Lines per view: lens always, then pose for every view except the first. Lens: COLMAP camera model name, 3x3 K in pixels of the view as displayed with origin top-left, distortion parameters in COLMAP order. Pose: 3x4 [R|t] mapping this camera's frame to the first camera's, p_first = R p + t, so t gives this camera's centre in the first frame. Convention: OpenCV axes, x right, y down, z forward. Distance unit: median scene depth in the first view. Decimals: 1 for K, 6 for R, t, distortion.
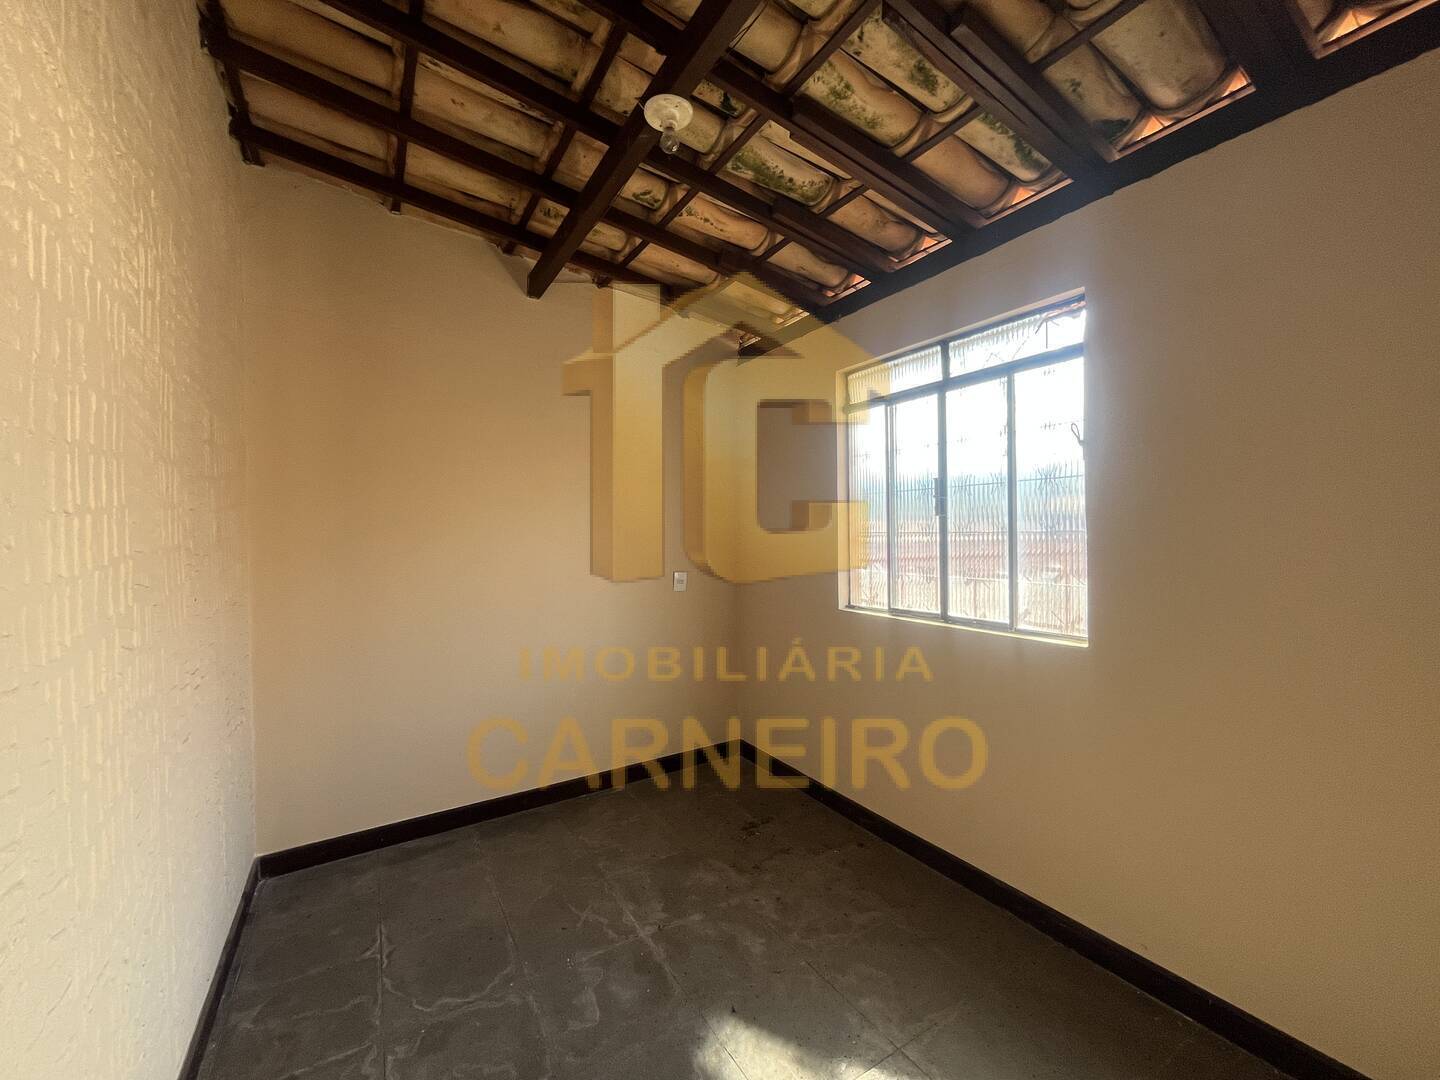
lens RADIAL K [[577.9, 0, 720.0], [0, 577.9, 540.0], [0, 0, 1]] dist [0.001611, -0.010324]
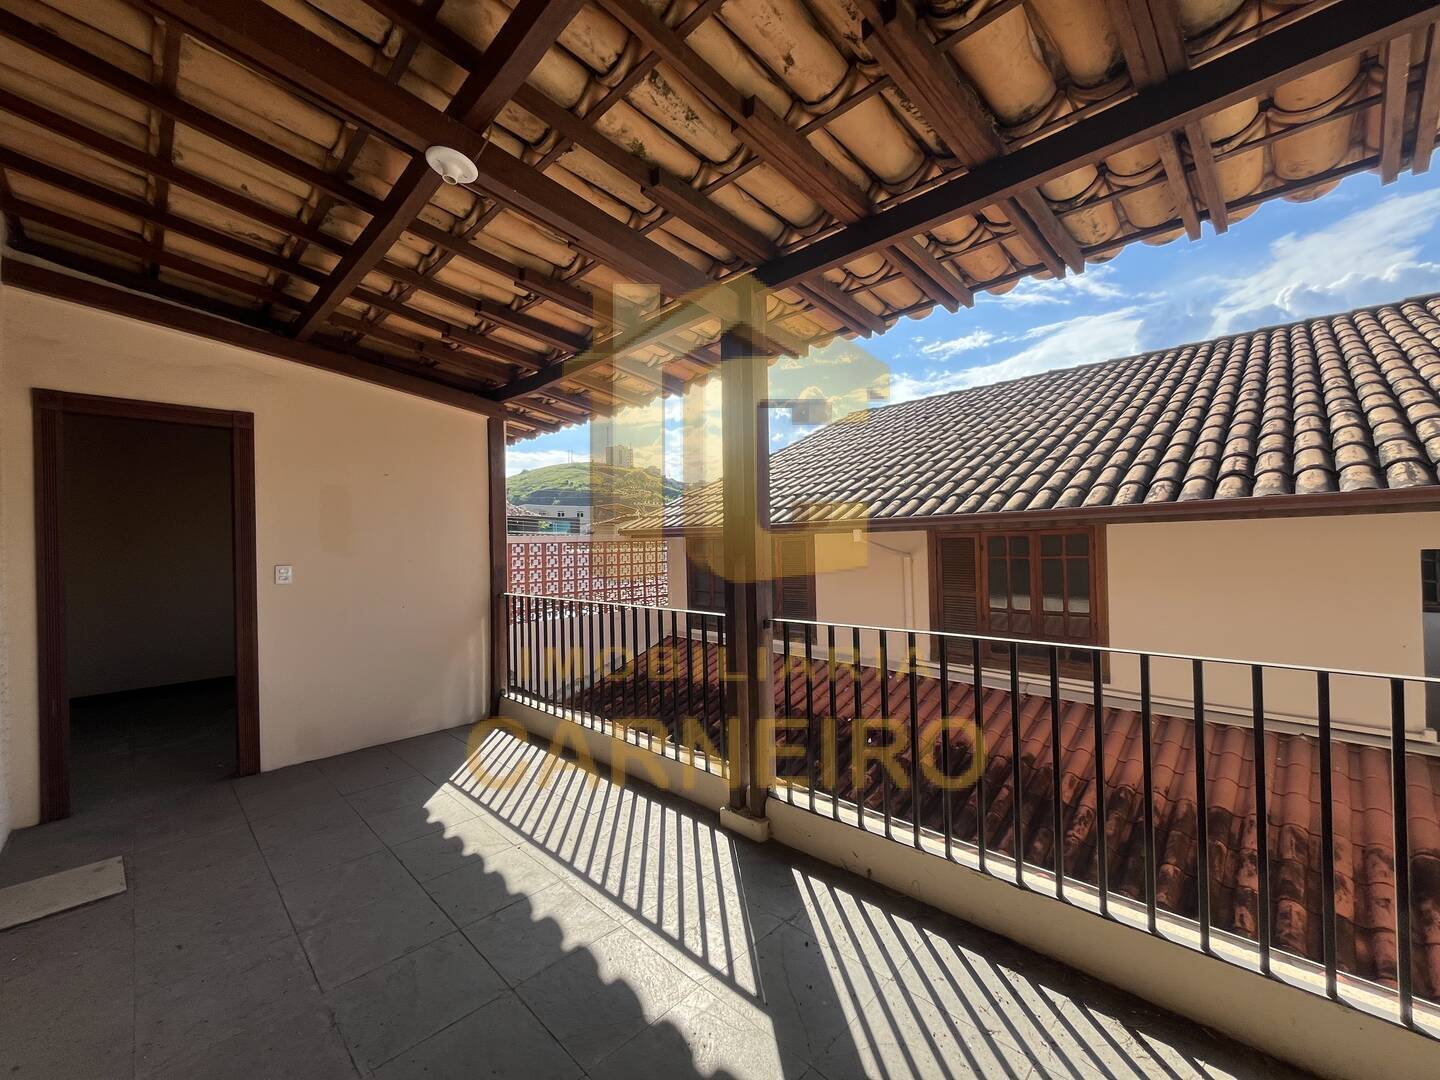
lens RADIAL K [[577.9, 0, 720.0], [0, 577.9, 540.0], [0, 0, 1]] dist [0.001611, -0.010324]
pose [[0.970676, -0.042874, 0.236538, 0.084296], [0.041638, 0.999080, 0.010221, -0.001267], [-0.236759, -0.000072, 0.971569, -0.132590]]
